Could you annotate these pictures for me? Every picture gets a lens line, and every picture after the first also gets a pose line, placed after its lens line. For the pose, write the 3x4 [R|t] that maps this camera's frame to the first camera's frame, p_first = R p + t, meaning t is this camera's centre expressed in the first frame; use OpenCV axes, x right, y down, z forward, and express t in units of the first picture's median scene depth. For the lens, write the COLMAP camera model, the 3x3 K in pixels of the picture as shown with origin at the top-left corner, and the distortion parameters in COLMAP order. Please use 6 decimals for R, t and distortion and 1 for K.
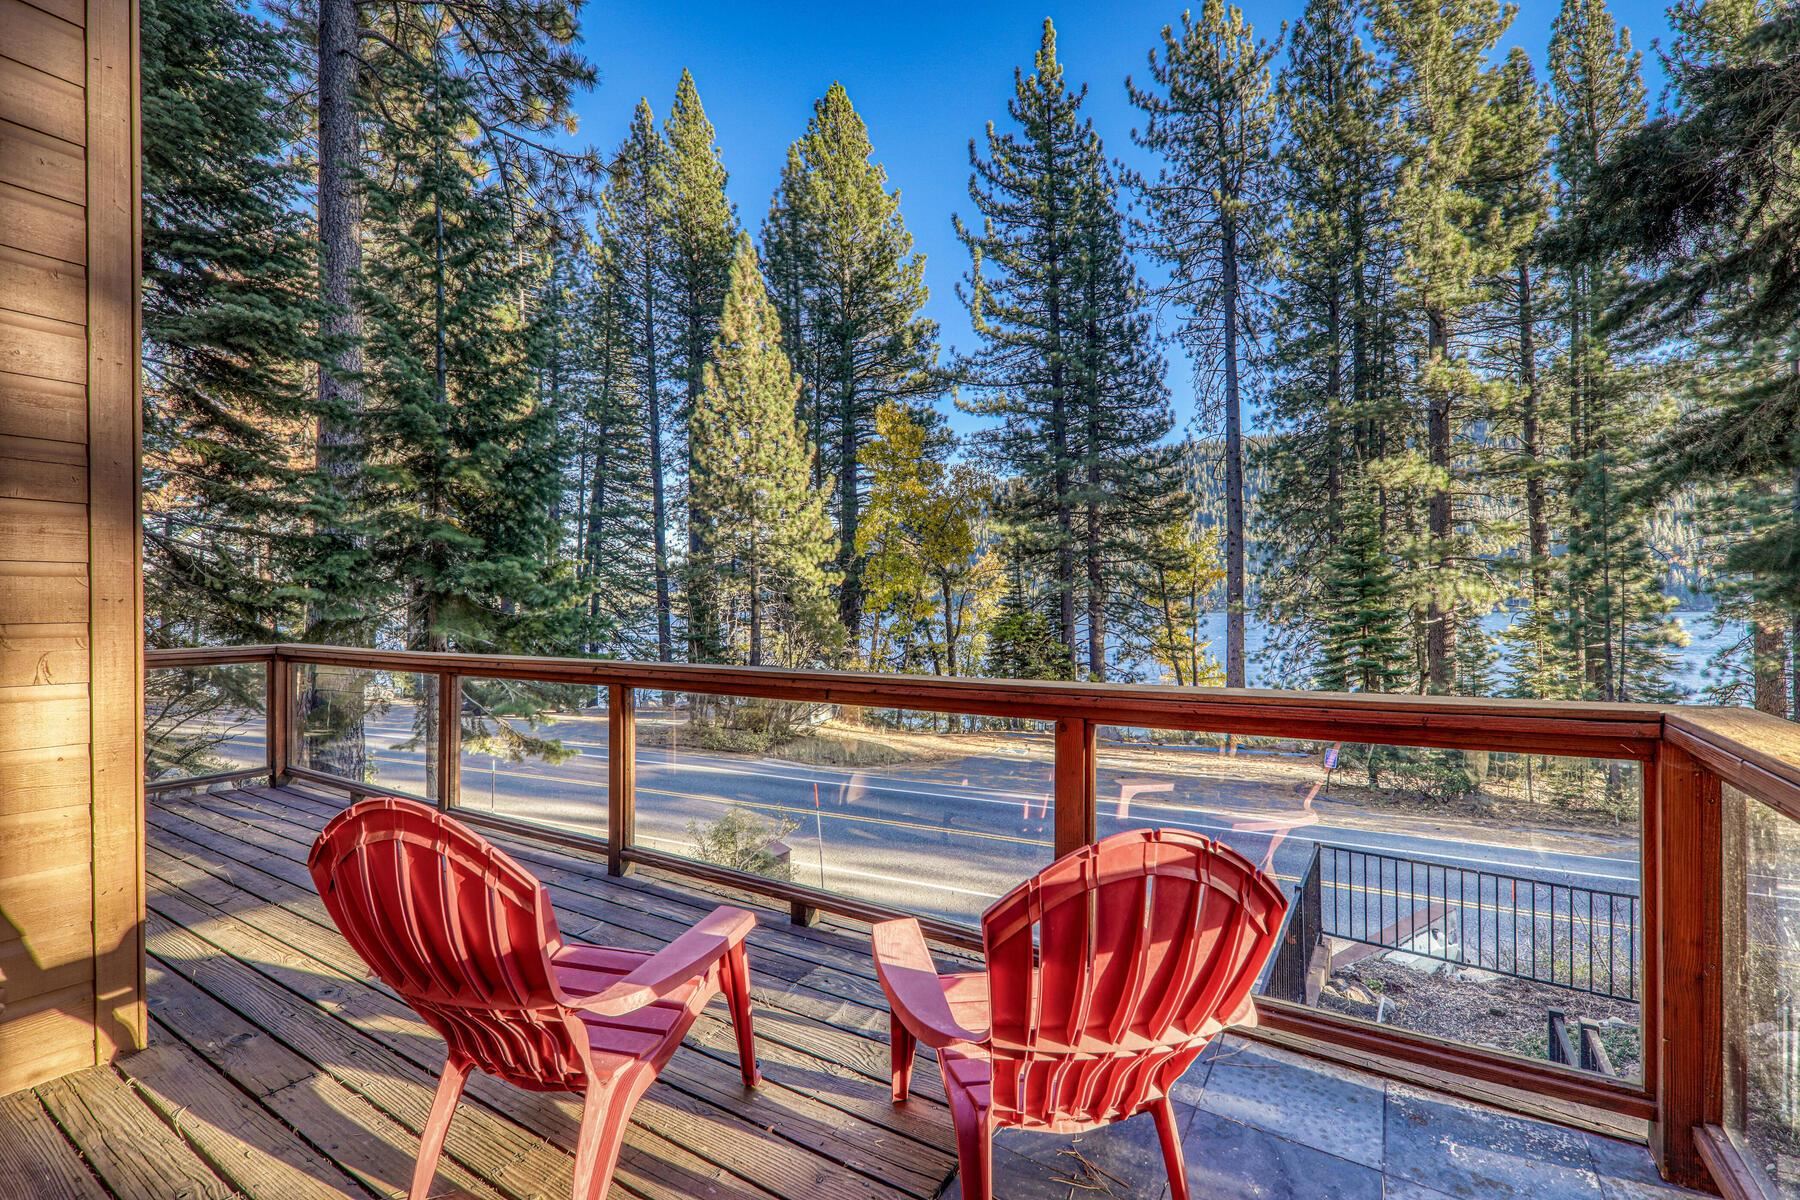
lens RADIAL K [[613.1, 0, 899.1], [0, 613.1, 608.9], [0, 0, 1]] dist [-0.000138, -0.000094]
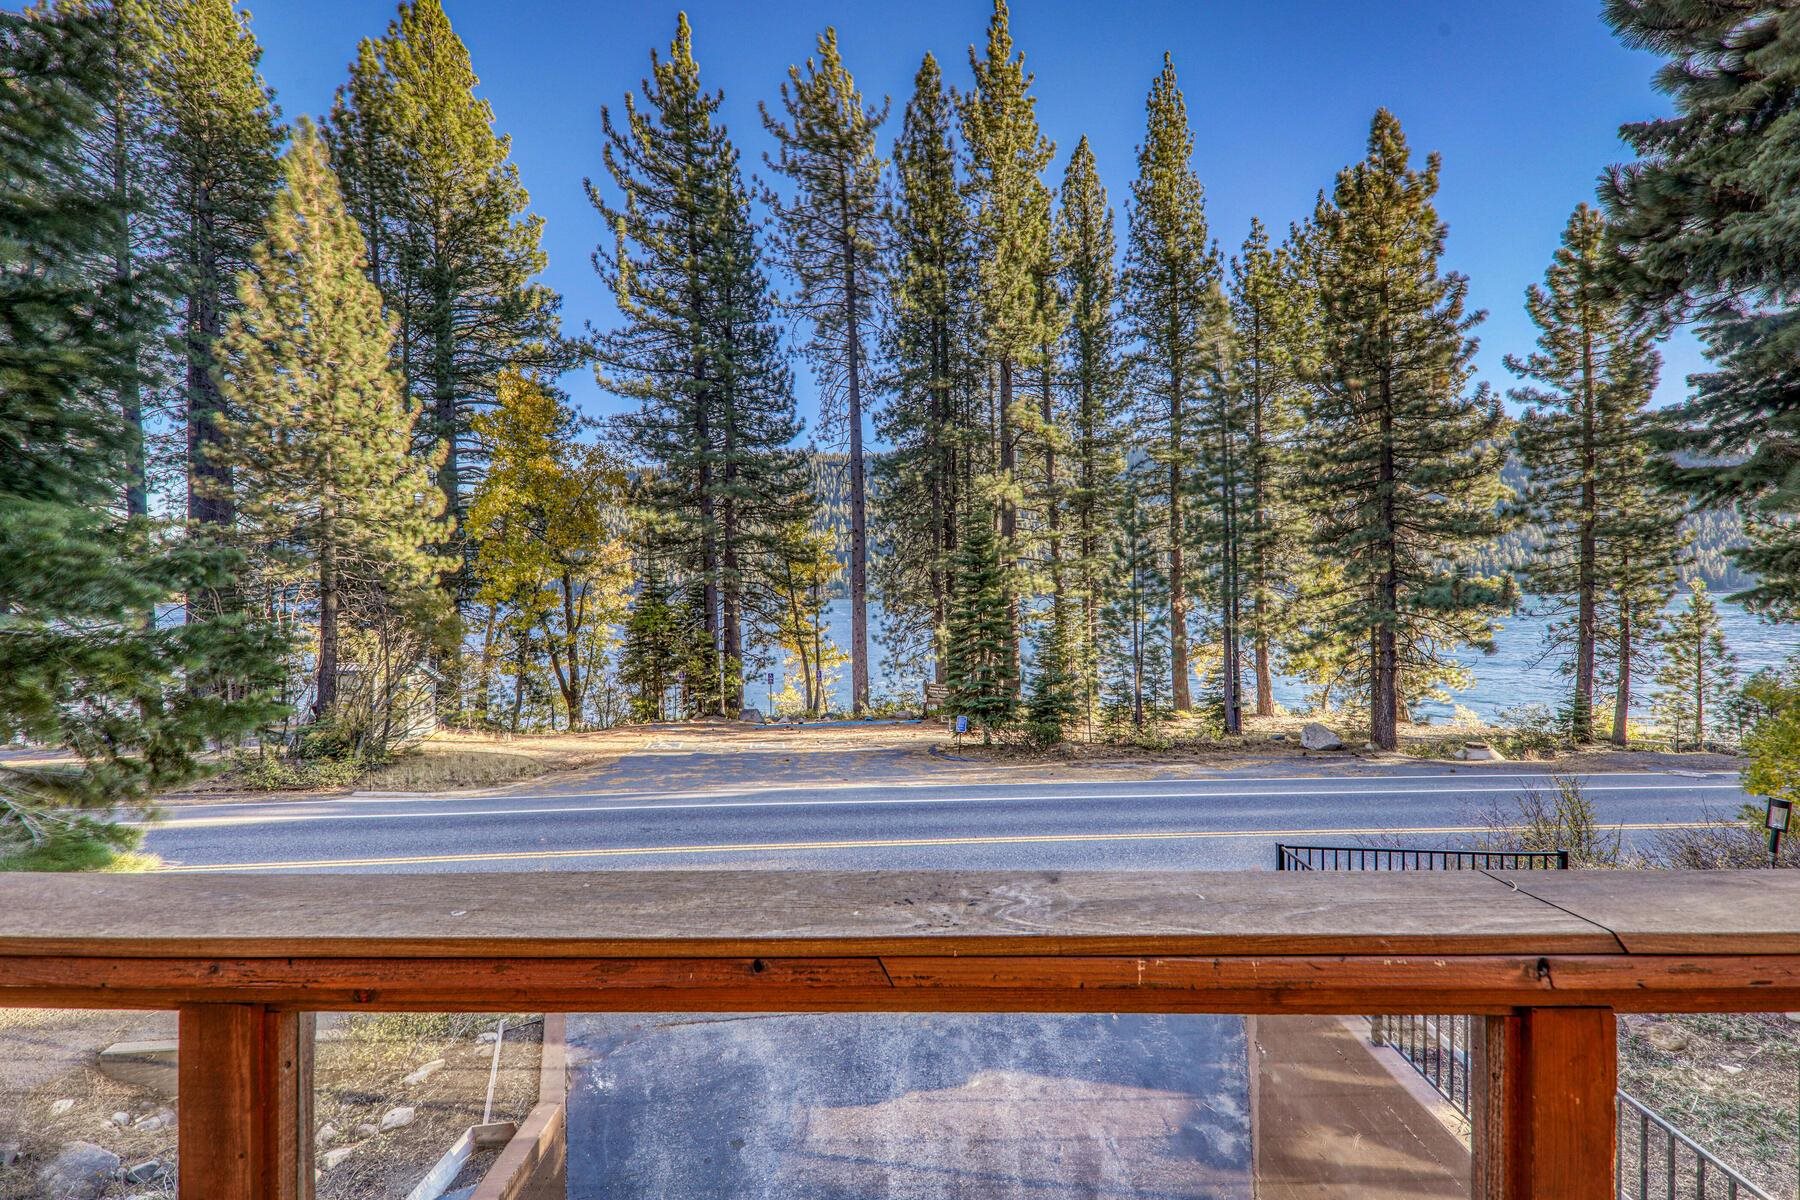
lens RADIAL K [[643.5, 0, 899.2], [0, 643.5, 591.4], [0, 0, 1]] dist [0.029104, -0.009125]
pose [[0.899294, 0.000648, 0.437343, 0.088366], [0.004804, 0.999924, -0.011358, 0.002441], [-0.437318, 0.012315, 0.899223, -0.108365]]
